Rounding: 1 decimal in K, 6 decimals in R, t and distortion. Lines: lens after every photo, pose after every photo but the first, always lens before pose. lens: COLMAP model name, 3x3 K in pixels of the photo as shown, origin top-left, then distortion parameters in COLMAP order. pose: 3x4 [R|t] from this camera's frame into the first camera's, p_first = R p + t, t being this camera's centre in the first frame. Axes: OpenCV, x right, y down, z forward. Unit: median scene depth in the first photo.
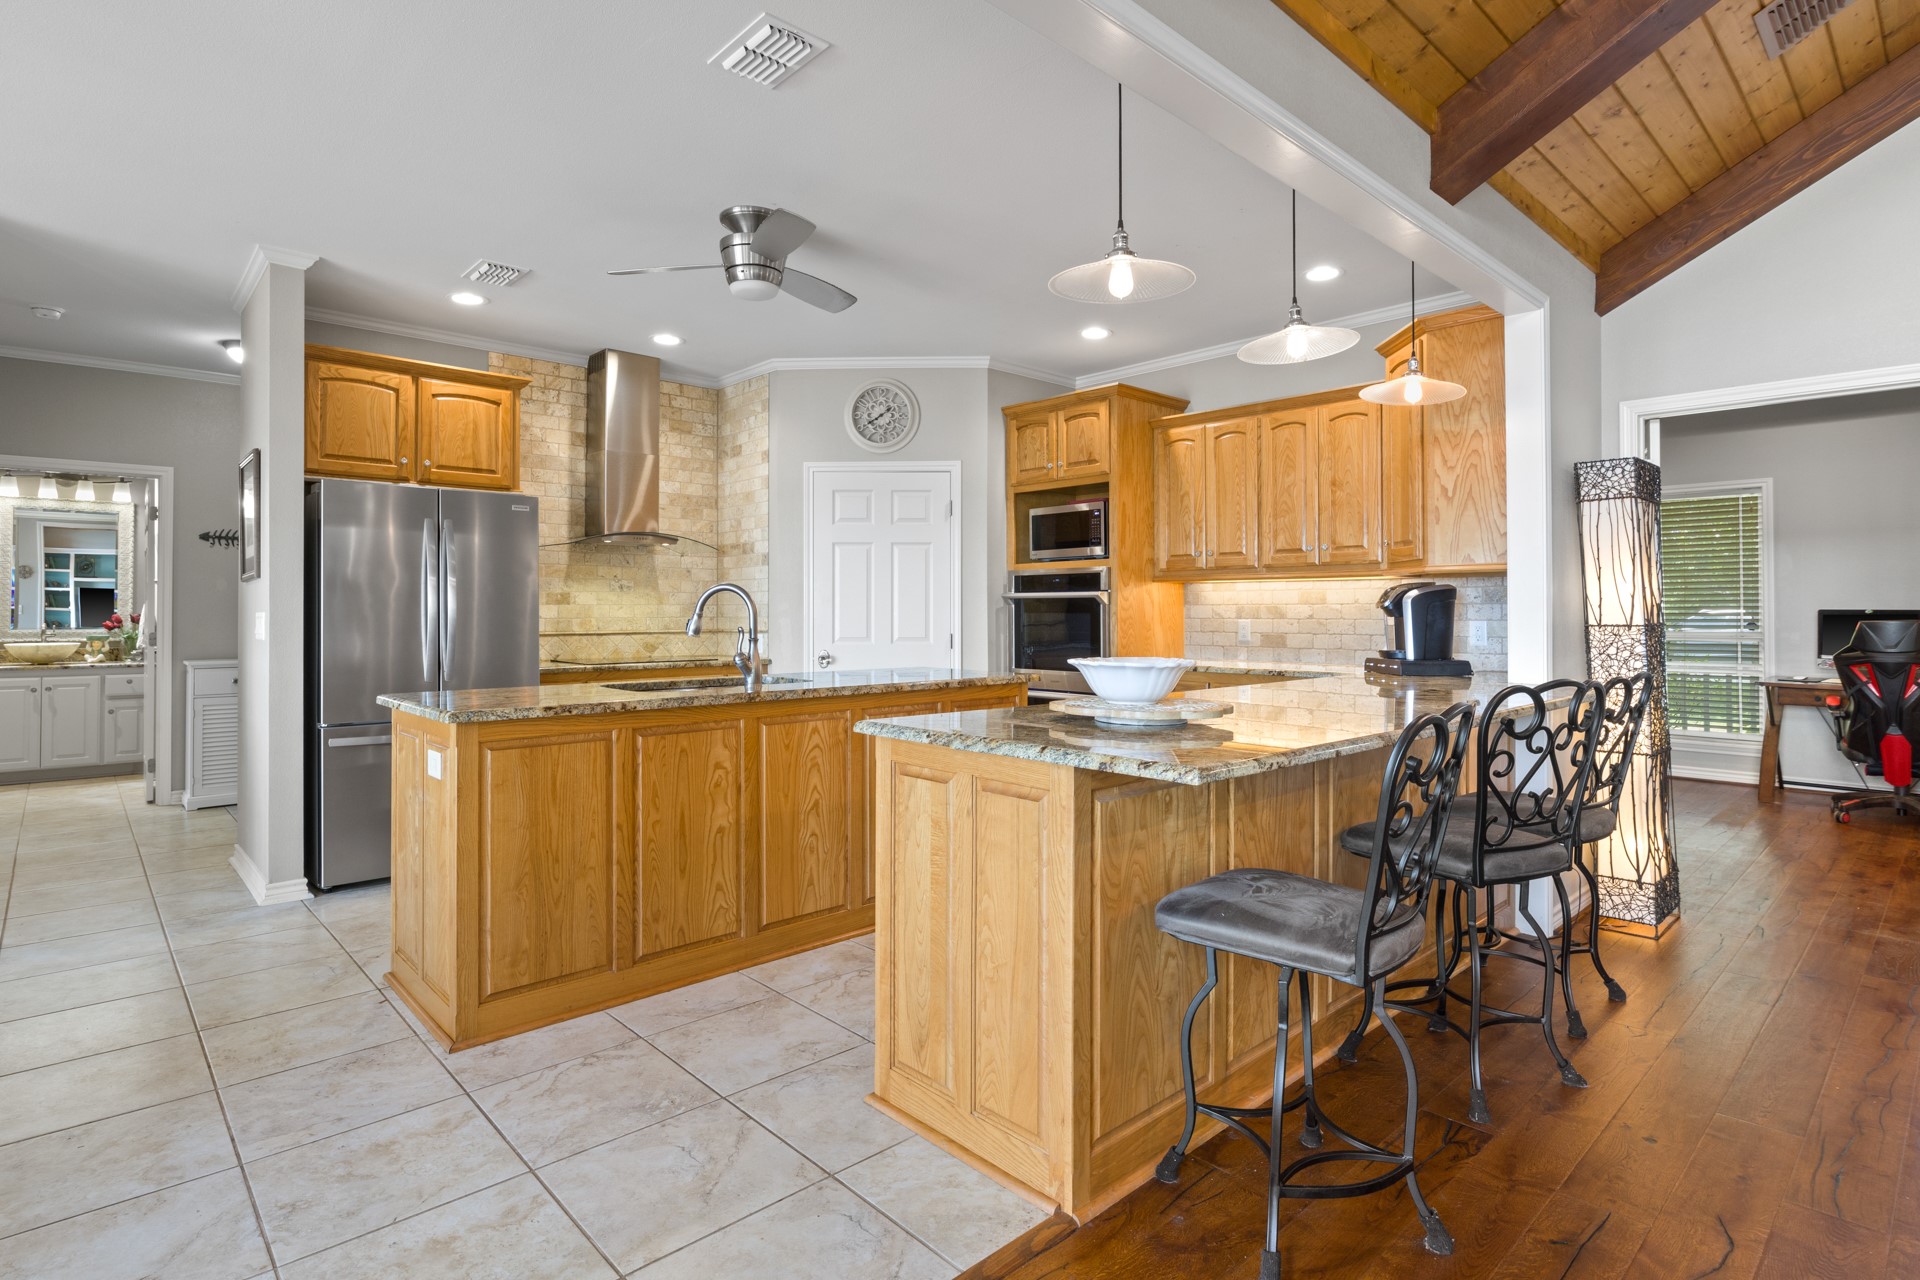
lens RADIAL K [[973.0, 0, 959.9], [0, 973.0, 609.2], [0, 0, 1]] dist [-0.006015, -0.001527]
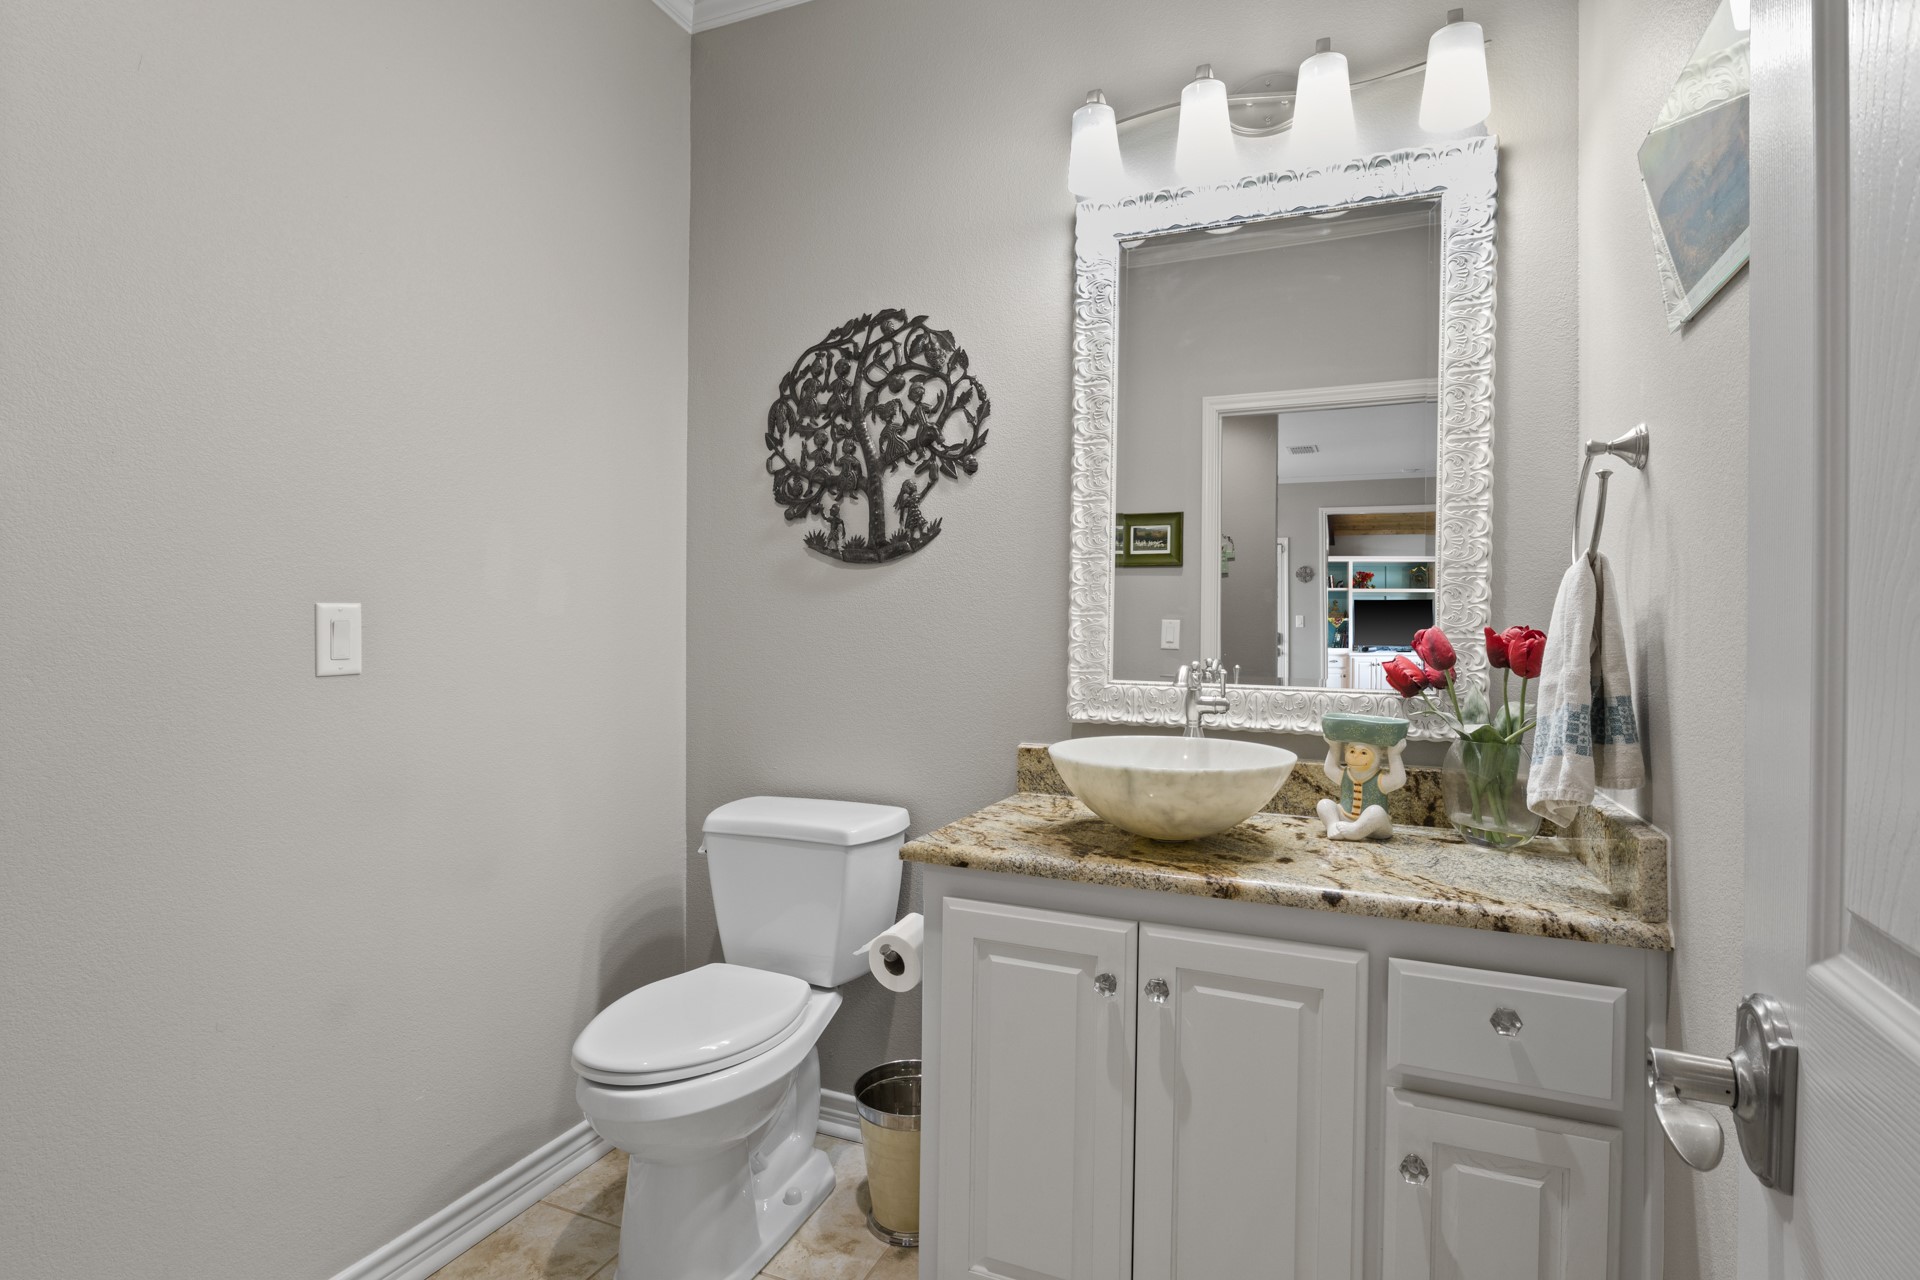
lens RADIAL K [[962.2, 0, 963.0], [0, 962.2, 620.8], [0, 0, 1]] dist [-0.007823, -0.000953]
pose [[0.412431, -0.001464, -0.910988, -0.746566], [-0.005543, 0.999976, -0.004116, 0.005493], [0.910972, 0.006747, 0.412413, 0.846184]]
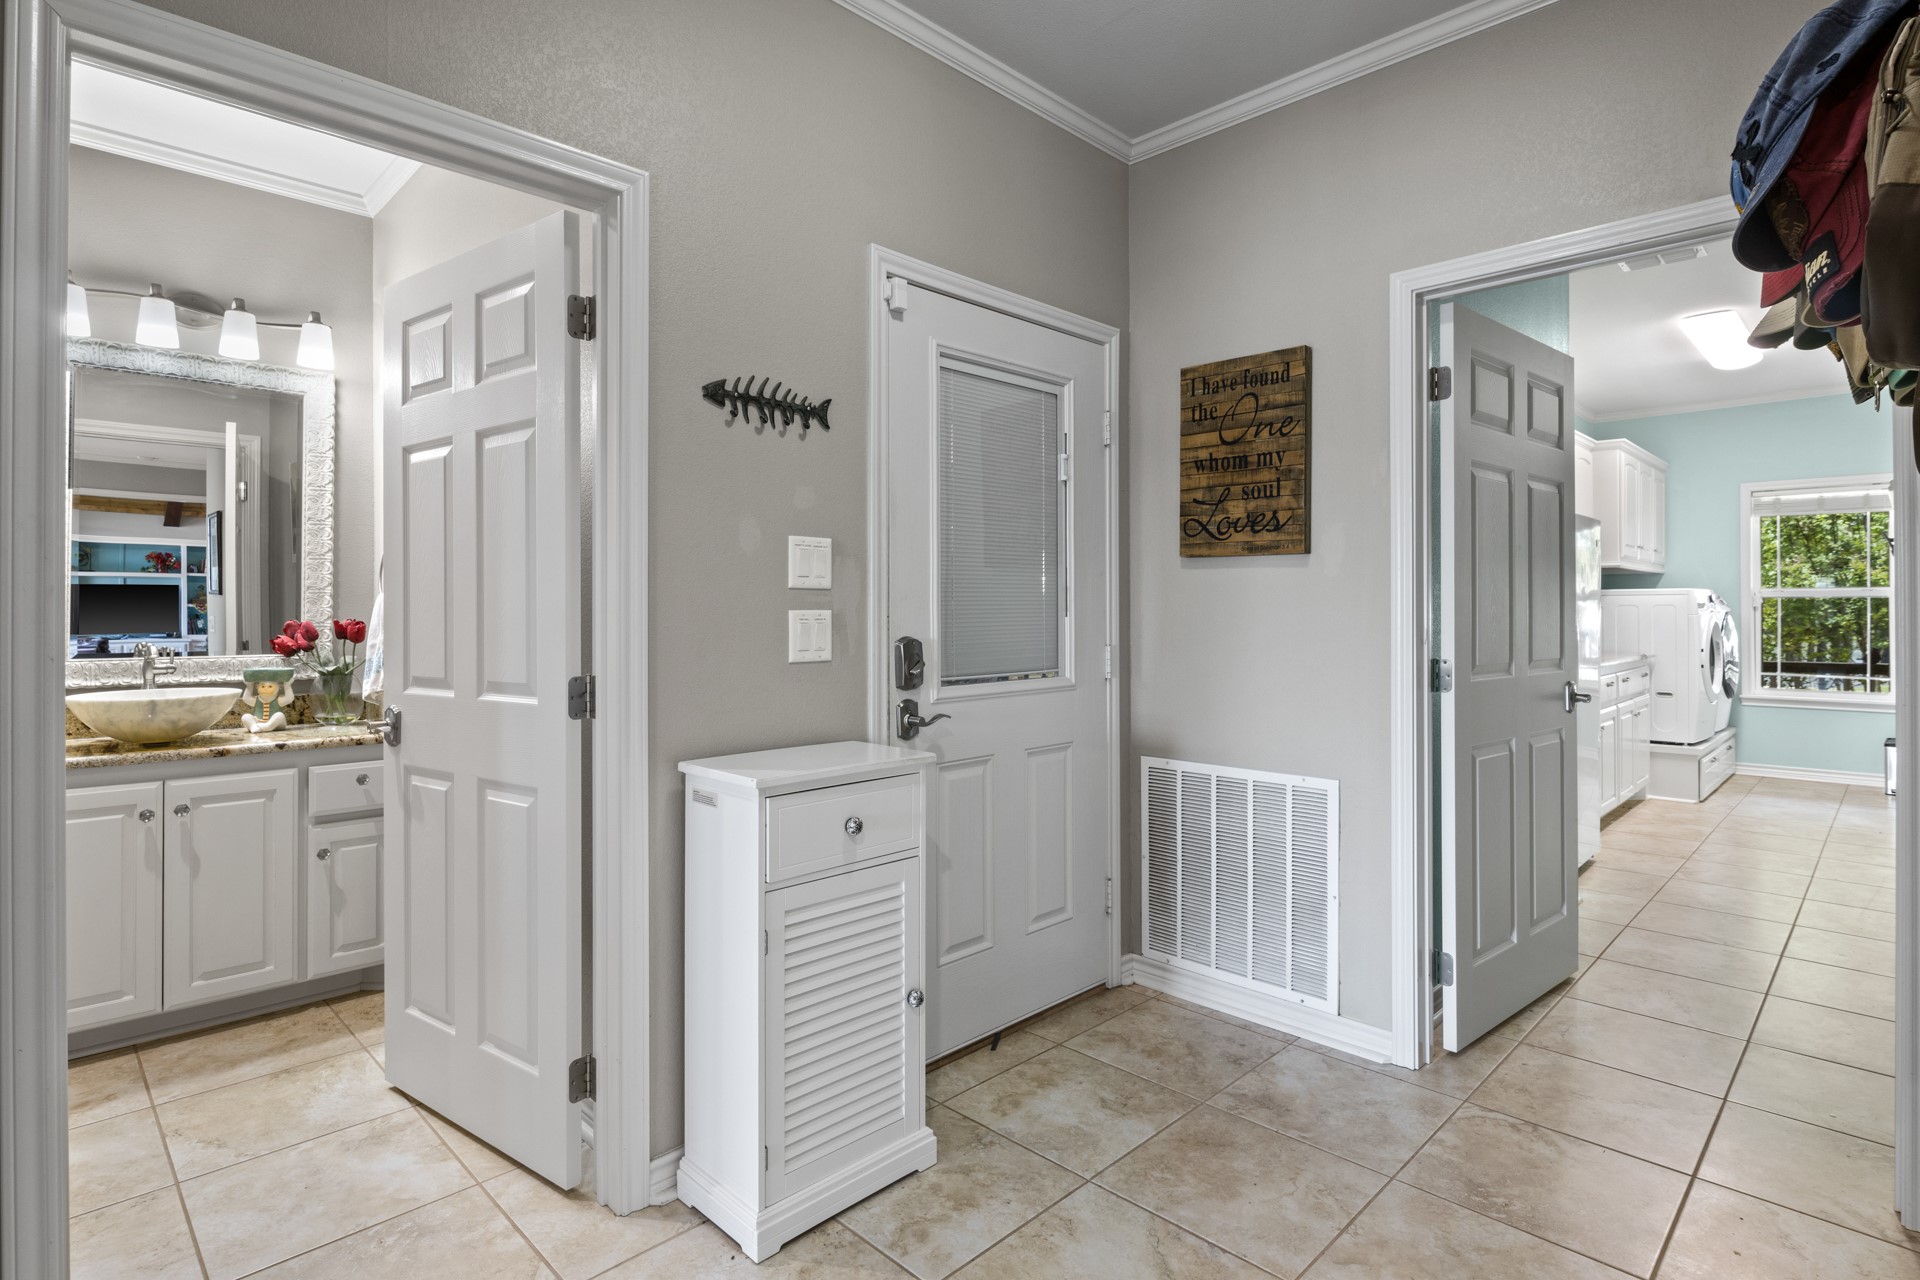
lens RADIAL K [[974.8, 0, 961.5], [0, 974.8, 617.3], [0, 0, 1]] dist [-0.002811, -0.001271]
pose [[0.999506, -0.002894, 0.031306, -0.612294], [0.002642, 0.999964, 0.008075, 0.001082], [-0.031328, -0.007988, 0.999477, 0.570191]]
